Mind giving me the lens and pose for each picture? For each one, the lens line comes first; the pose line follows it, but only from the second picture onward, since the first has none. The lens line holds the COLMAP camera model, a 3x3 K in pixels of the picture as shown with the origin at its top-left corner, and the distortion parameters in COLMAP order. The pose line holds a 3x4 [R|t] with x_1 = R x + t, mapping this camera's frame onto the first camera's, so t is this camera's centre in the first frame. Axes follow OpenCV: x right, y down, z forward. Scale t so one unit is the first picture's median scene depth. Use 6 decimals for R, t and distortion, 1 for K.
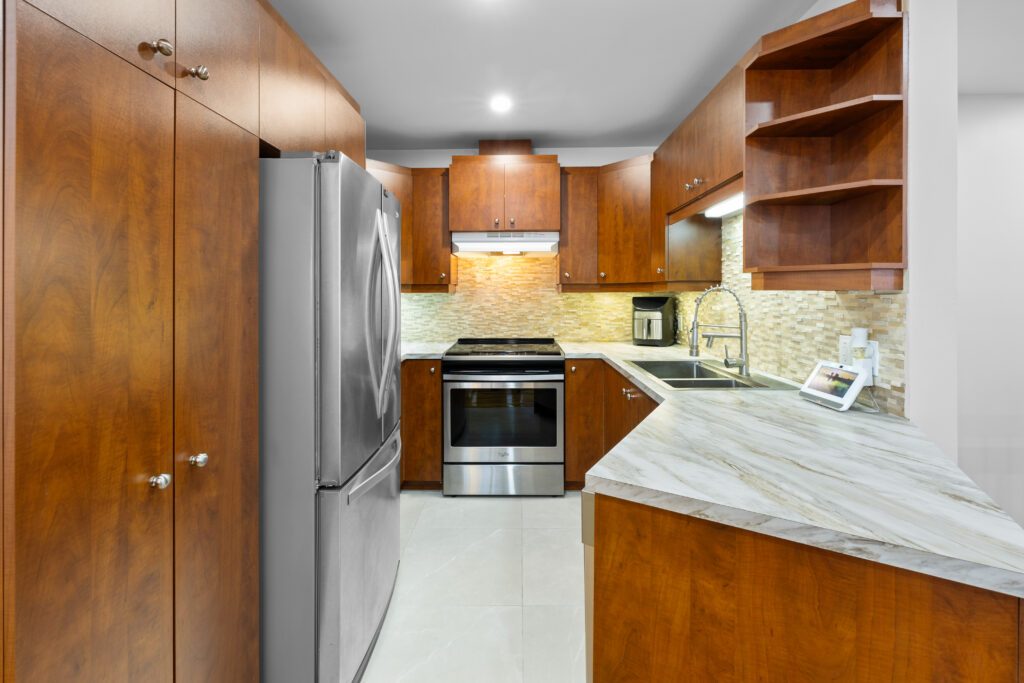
lens RADIAL K [[444.6, 0, 512.2], [0, 444.6, 297.8], [0, 0, 1]] dist [0.000092, -0.000111]
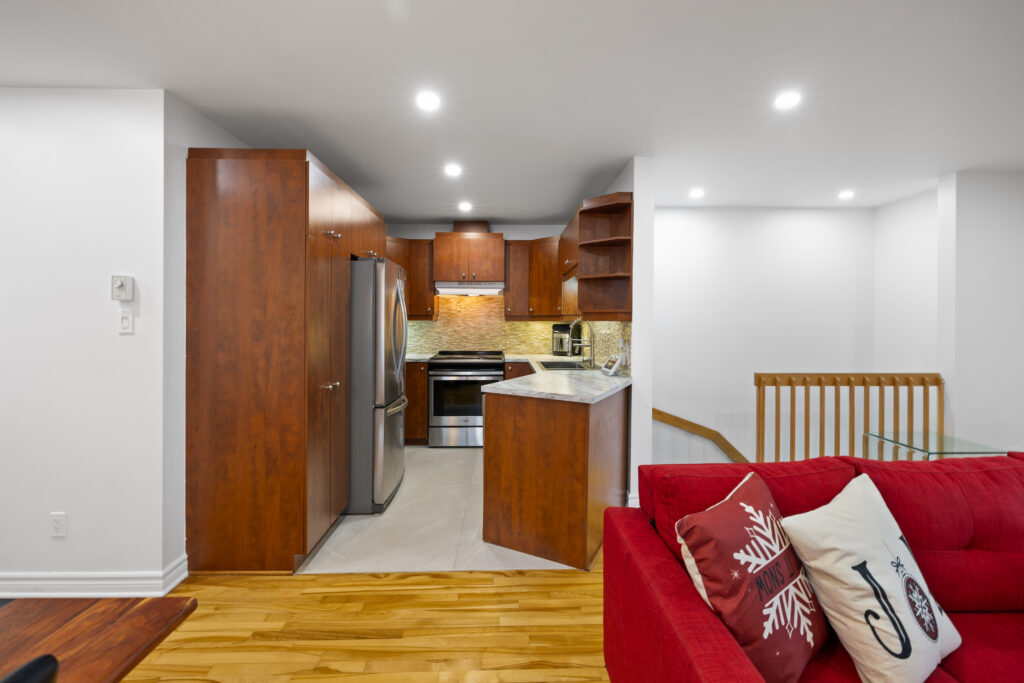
lens RADIAL K [[436.8, 0, 507.1], [0, 436.8, 330.8], [0, 0, 1]] dist [-0.000011, -0.000477]
pose [[0.999632, 0.006618, 0.026297, 0.077287], [-0.006940, 0.999902, 0.012167, 0.003826], [-0.026214, -0.012345, 0.999580, -0.535352]]
